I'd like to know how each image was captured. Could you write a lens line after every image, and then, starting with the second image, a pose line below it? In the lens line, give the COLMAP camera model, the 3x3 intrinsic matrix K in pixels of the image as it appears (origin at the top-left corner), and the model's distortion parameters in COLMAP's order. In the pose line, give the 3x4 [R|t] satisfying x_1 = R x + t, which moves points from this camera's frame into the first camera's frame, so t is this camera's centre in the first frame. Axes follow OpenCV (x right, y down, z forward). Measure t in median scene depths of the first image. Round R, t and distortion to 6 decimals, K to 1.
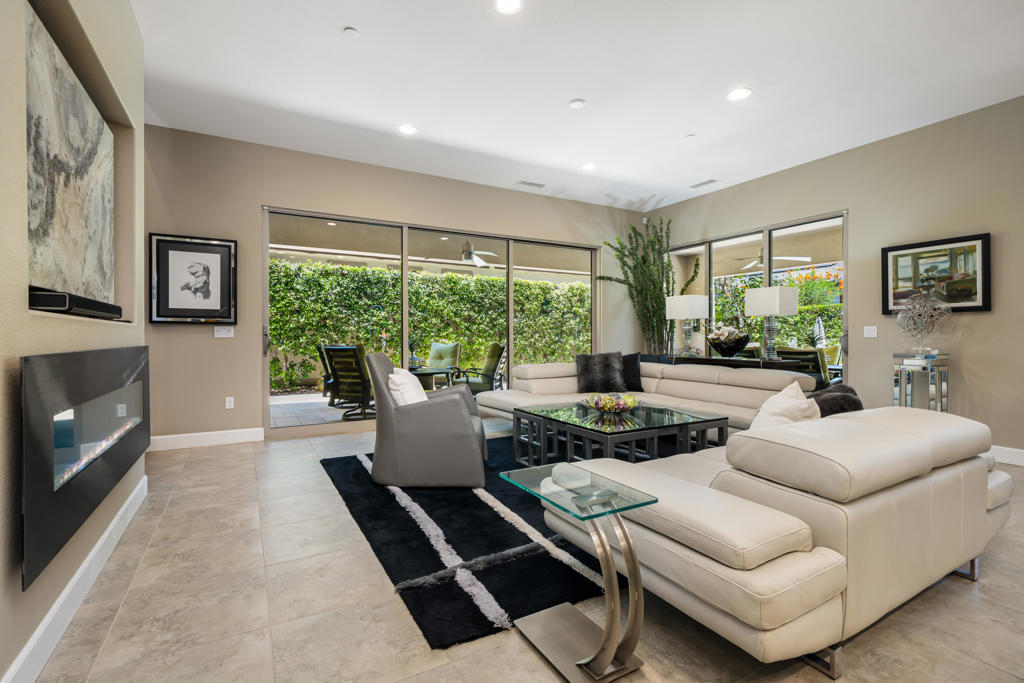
lens RADIAL K [[461.6, 0, 497.5], [0, 461.6, 336.7], [0, 0, 1]] dist [0.000783, 0.000124]
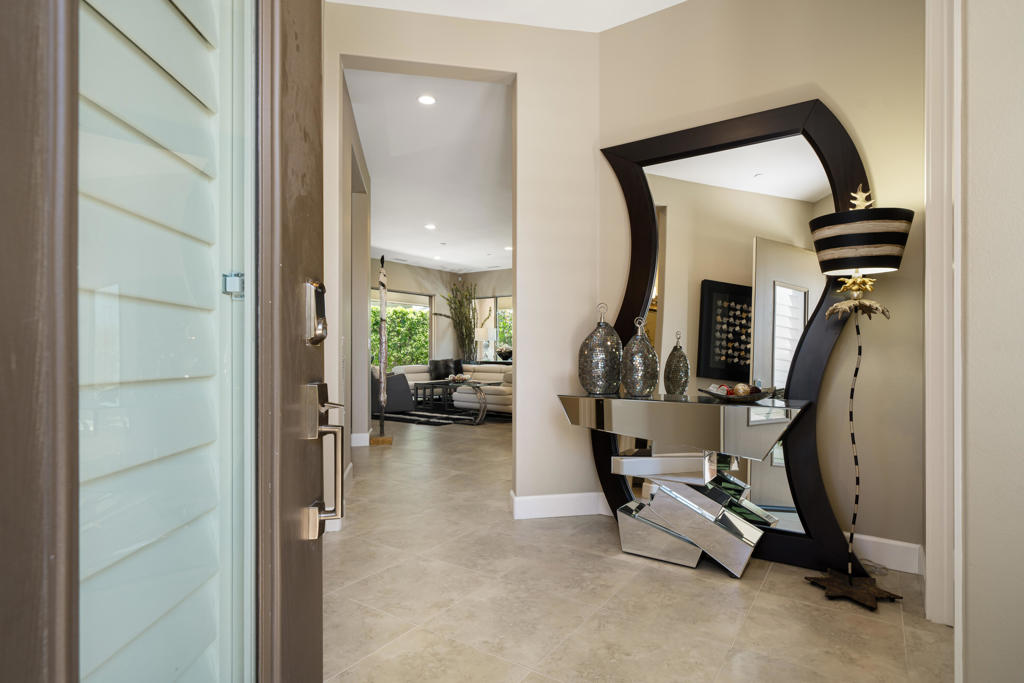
lens RADIAL K [[555.7, 0, 512.0], [0, 555.7, 341.5], [0, 0, 1]] dist [-0.001115, -0.000605]
pose [[0.892921, 0.009577, 0.450112, -0.427620], [-0.001608, 0.999835, -0.018084, 0.004938], [-0.450211, 0.015423, 0.892789, -0.893386]]
